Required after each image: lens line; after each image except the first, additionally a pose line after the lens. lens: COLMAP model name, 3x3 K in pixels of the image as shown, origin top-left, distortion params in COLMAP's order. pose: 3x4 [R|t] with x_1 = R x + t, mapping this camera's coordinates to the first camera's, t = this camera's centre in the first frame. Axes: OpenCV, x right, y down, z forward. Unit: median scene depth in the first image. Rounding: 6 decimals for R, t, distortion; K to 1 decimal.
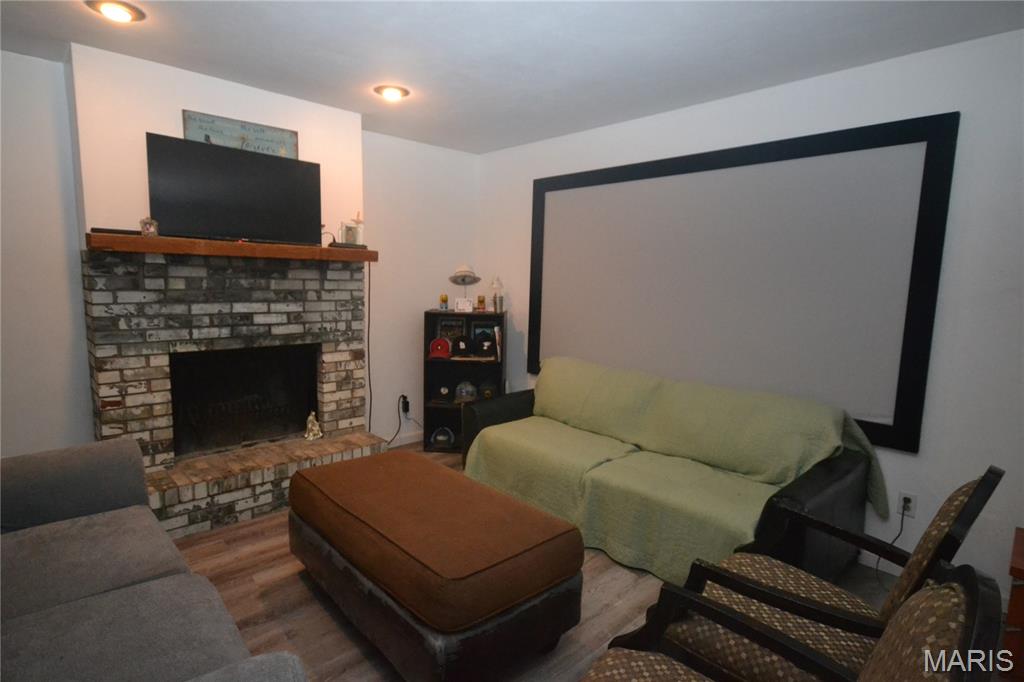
lens RADIAL K [[544.7, 0, 517.0], [0, 544.7, 340.4], [0, 0, 1]] dist [0.028685, 0.000909]
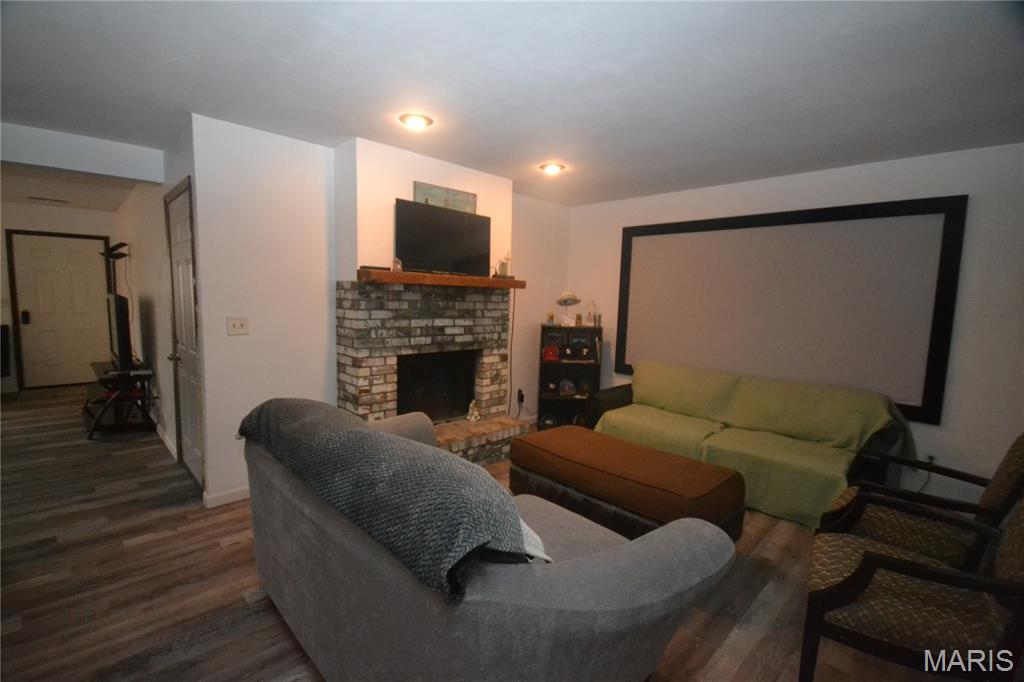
lens RADIAL K [[463.6, 0, 512.0], [0, 463.6, 341.0], [0, 0, 1]] dist [0.001449, 0.000351]
pose [[0.999604, 0.003995, 0.027840, -0.348980], [-0.003434, 0.999791, -0.020166, 0.009227], [-0.027915, 0.020062, 0.999409, -0.154757]]
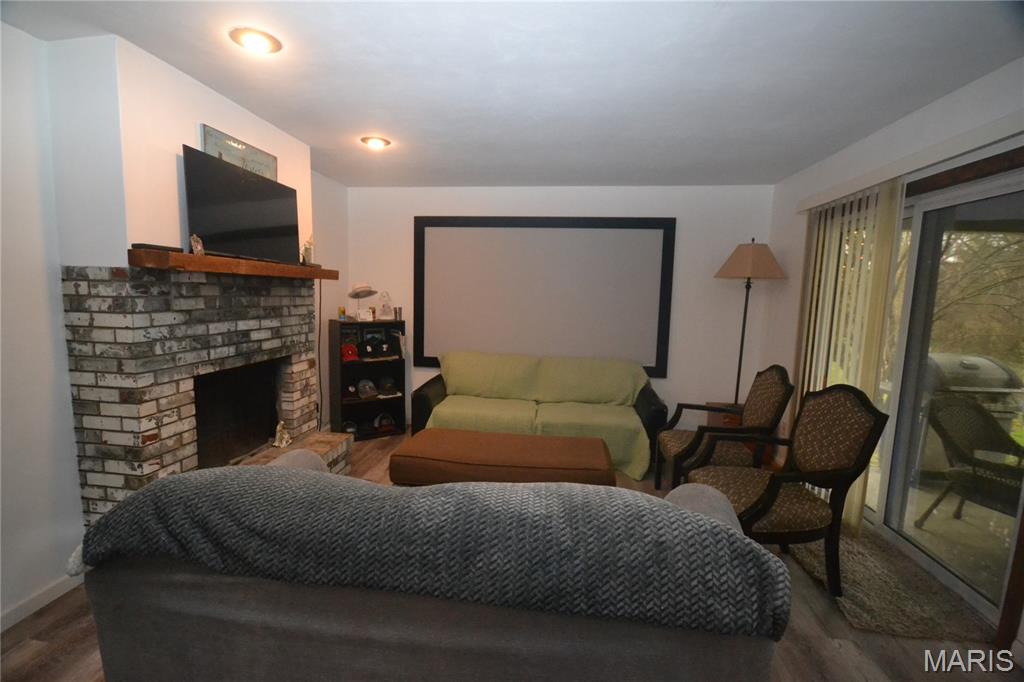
lens RADIAL K [[456.1, 0, 504.8], [0, 456.1, 343.6], [0, 0, 1]] dist [-0.001074, -0.000560]
pose [[0.767484, -0.075823, 0.636569, -0.662420], [0.069333, 0.996974, 0.035160, -0.021882], [-0.637308, 0.017150, 0.770418, 0.048996]]
